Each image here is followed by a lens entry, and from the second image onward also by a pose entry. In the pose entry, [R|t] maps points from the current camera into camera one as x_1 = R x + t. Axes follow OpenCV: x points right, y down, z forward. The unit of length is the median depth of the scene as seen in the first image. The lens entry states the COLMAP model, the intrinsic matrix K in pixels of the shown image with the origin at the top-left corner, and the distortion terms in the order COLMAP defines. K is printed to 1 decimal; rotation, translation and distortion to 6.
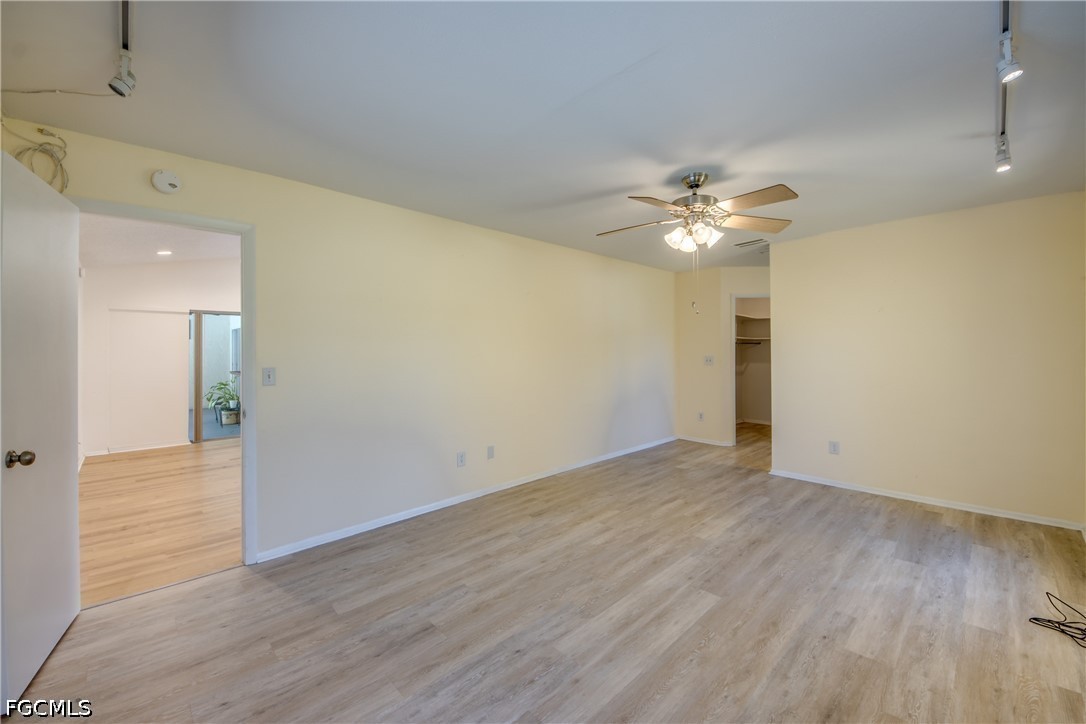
lens RADIAL K [[424.7, 0, 545.8], [0, 424.7, 355.6], [0, 0, 1]] dist [0.035006, -0.022950]
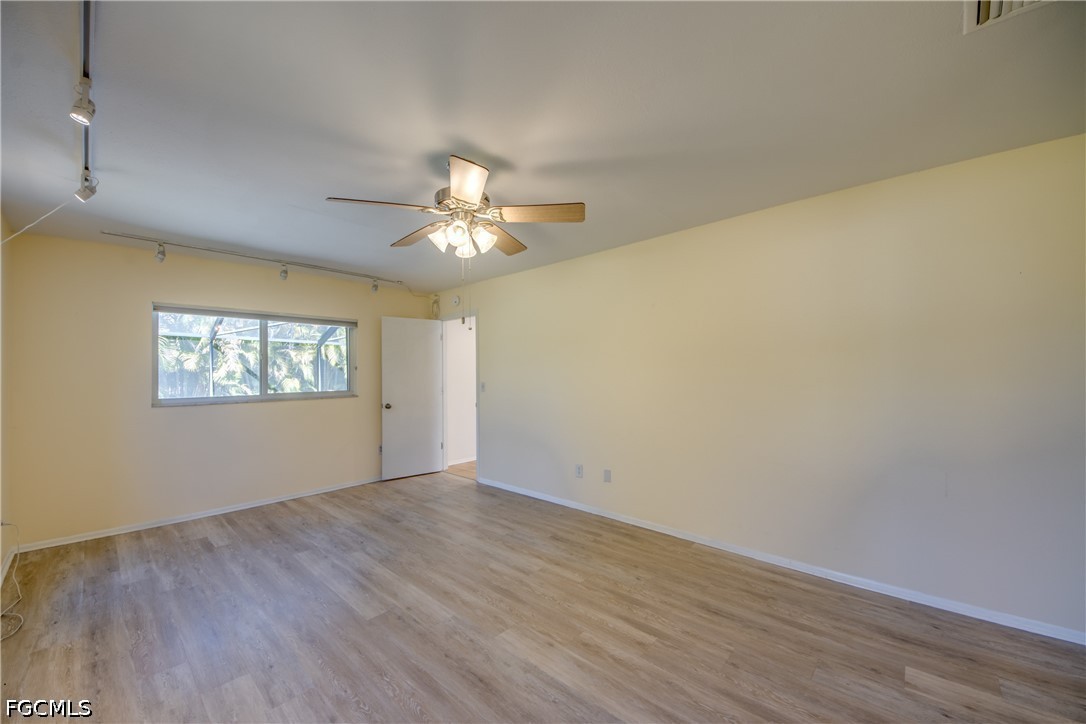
lens RADIAL K [[424.0, 0, 539.2], [0, 424.0, 369.5], [0, 0, 1]] dist [0.030096, -0.023101]
pose [[0.048768, -0.002260, -0.998808, 1.120264], [-0.005610, 0.999981, -0.002537, -0.019070], [0.998794, 0.005727, 0.048755, 1.055145]]
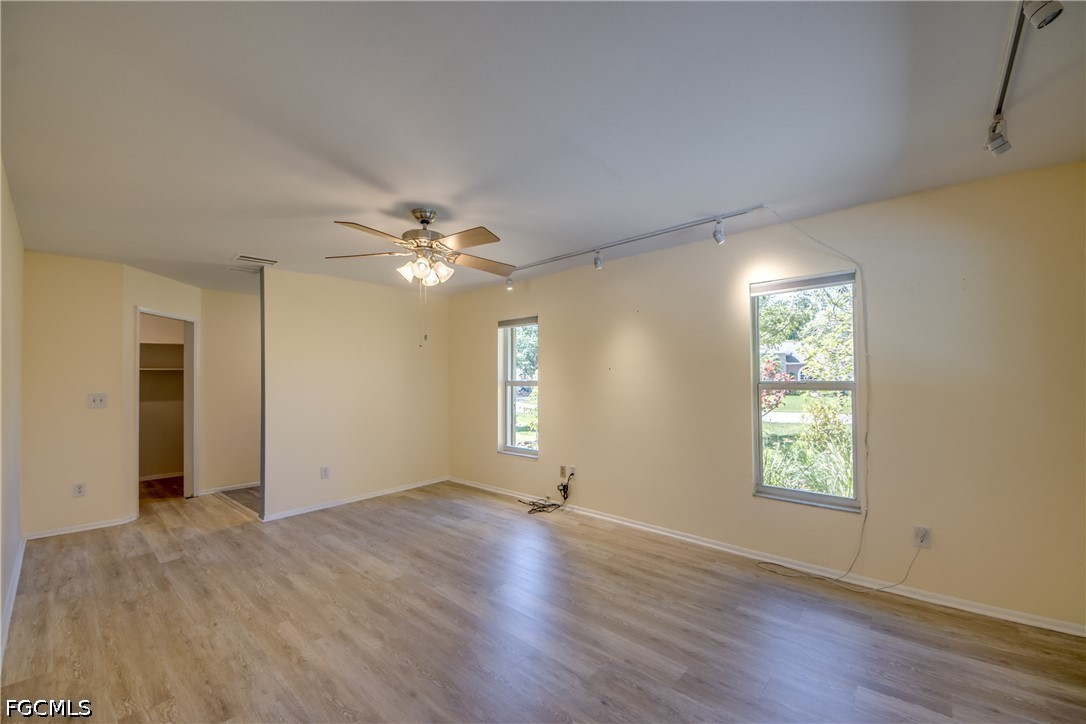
lens RADIAL K [[424.0, 0, 539.2], [0, 424.0, 369.5], [0, 0, 1]] dist [0.030096, -0.023101]
pose [[-0.066391, 0.027607, 0.997412, -0.641472], [0.021319, 0.999428, -0.026243, -0.006792], [-0.997566, 0.019521, -0.066942, 0.761904]]
